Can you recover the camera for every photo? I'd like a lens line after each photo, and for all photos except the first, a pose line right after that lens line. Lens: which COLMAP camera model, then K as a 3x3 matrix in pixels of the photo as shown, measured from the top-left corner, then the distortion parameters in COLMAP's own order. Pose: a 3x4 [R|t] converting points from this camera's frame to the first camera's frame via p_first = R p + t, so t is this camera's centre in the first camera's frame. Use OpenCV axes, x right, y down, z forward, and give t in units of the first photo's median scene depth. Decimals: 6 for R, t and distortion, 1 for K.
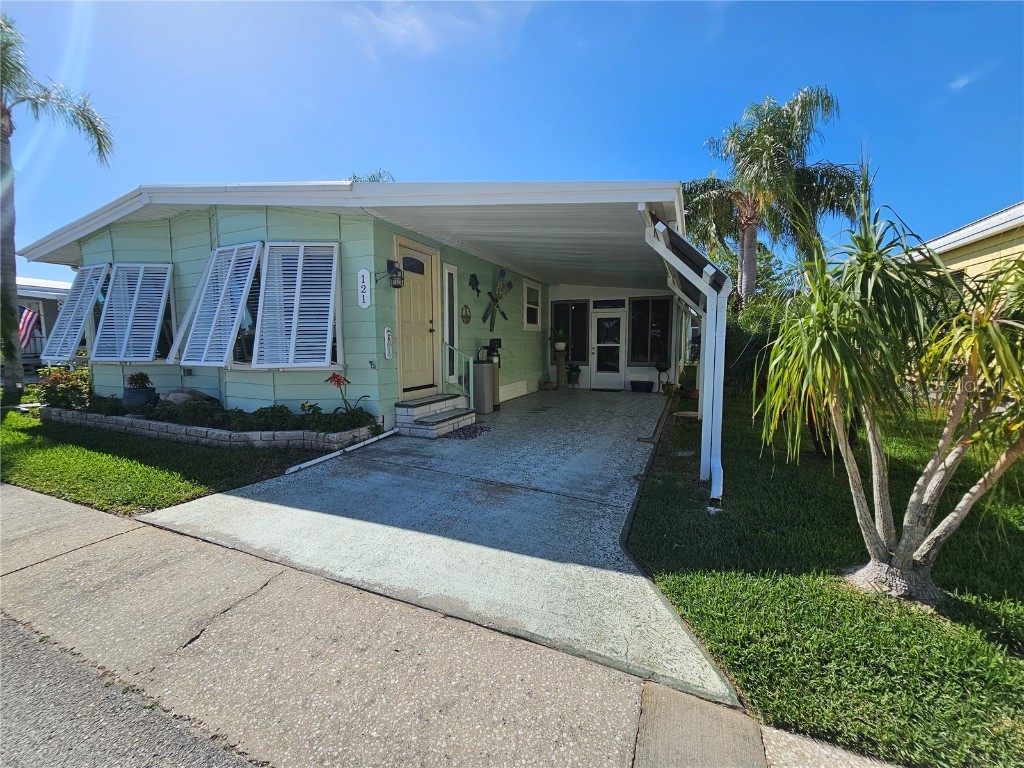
lens RADIAL K [[419.5, 0, 507.4], [0, 419.5, 384.8], [0, 0, 1]] dist [-0.000426, 0.000251]
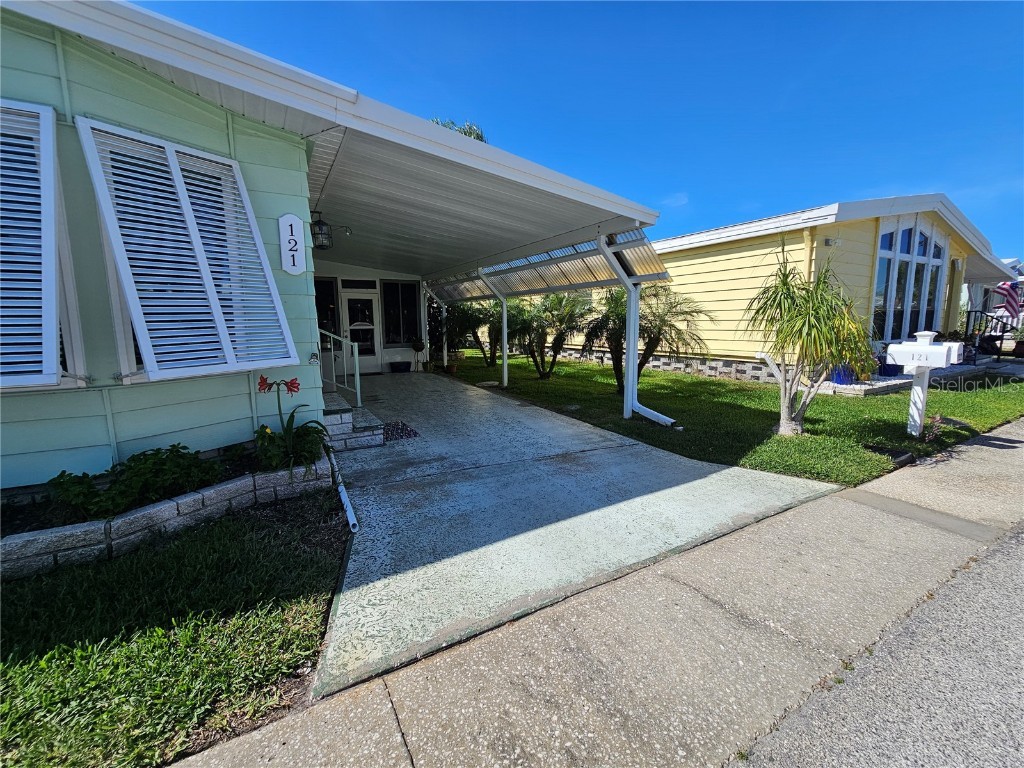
lens RADIAL K [[419.5, 0, 506.9], [0, 419.5, 379.8], [0, 0, 1]] dist [-0.000426, 0.000251]
pose [[0.599136, -0.111097, 0.792902, -0.731217], [0.087197, 0.993490, 0.073314, -0.038024], [-0.795885, 0.025213, 0.604923, 0.352096]]
